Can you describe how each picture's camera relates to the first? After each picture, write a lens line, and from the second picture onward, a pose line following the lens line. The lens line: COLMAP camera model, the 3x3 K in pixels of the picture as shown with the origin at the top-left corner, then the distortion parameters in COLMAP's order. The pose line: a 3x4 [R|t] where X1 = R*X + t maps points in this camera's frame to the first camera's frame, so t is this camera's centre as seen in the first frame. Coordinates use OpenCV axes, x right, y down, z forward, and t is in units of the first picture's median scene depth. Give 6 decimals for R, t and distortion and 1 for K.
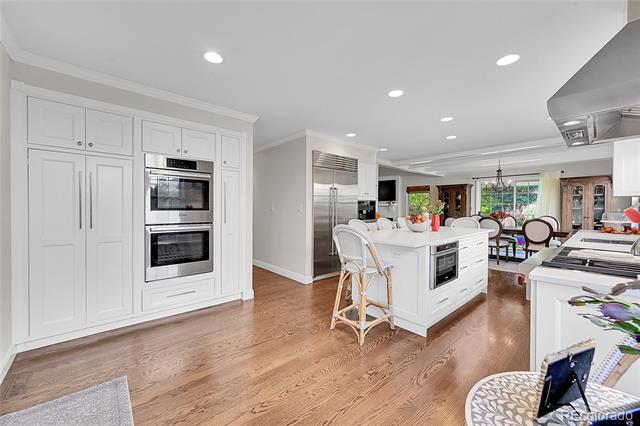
lens RADIAL K [[253.0, 0, 320.0], [0, 253.0, 213.0], [0, 0, 1]] dist [-0.001118, -0.000250]
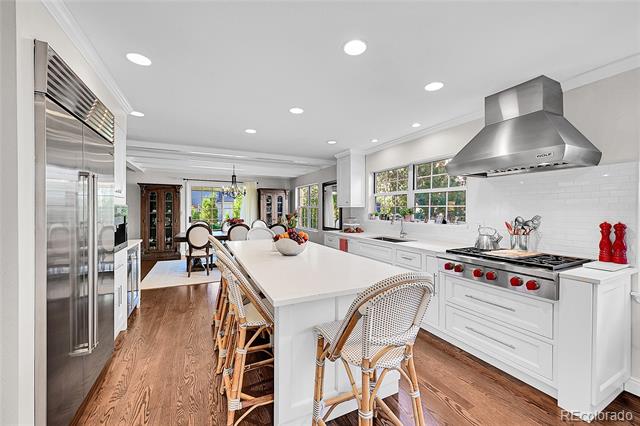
lens RADIAL K [[253.0, 0, 320.0], [0, 253.0, 213.0], [0, 0, 1]] dist [-0.001118, -0.000250]
pose [[0.284476, -0.013332, 0.958591, -0.140752], [0.017846, 0.999804, 0.008609, -0.022675], [-0.958517, 0.014658, 0.284658, 0.374695]]
